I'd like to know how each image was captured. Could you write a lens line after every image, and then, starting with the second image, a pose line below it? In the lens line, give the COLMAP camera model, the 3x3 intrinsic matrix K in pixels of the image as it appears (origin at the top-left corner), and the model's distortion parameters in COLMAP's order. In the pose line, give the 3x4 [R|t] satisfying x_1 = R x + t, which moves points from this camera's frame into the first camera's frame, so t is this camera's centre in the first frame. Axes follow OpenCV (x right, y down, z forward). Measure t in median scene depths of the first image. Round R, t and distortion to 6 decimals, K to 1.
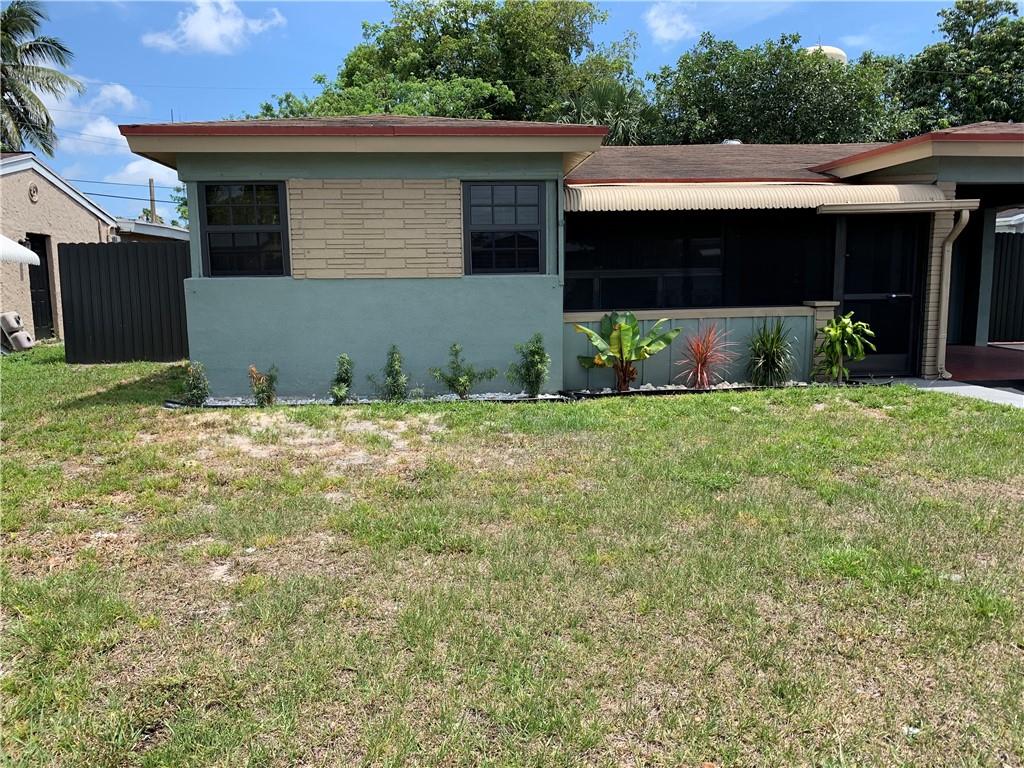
lens RADIAL K [[780.7, 0, 510.3], [0, 780.7, 372.5], [0, 0, 1]] dist [0.033141, -0.039322]
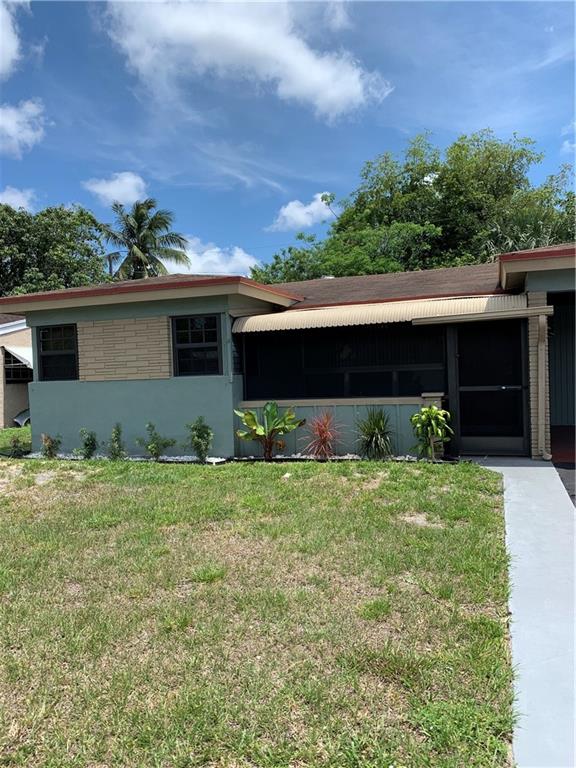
lens RADIAL K [[585.5, 0, 275.2], [0, 585.5, 400.3], [0, 0, 1]] dist [0.033141, -0.039322]
pose [[0.904137, 0.001480, -0.427239, 0.602339], [-0.029742, 0.997786, -0.059486, -0.016985], [0.426205, 0.066490, 0.902180, 0.053415]]
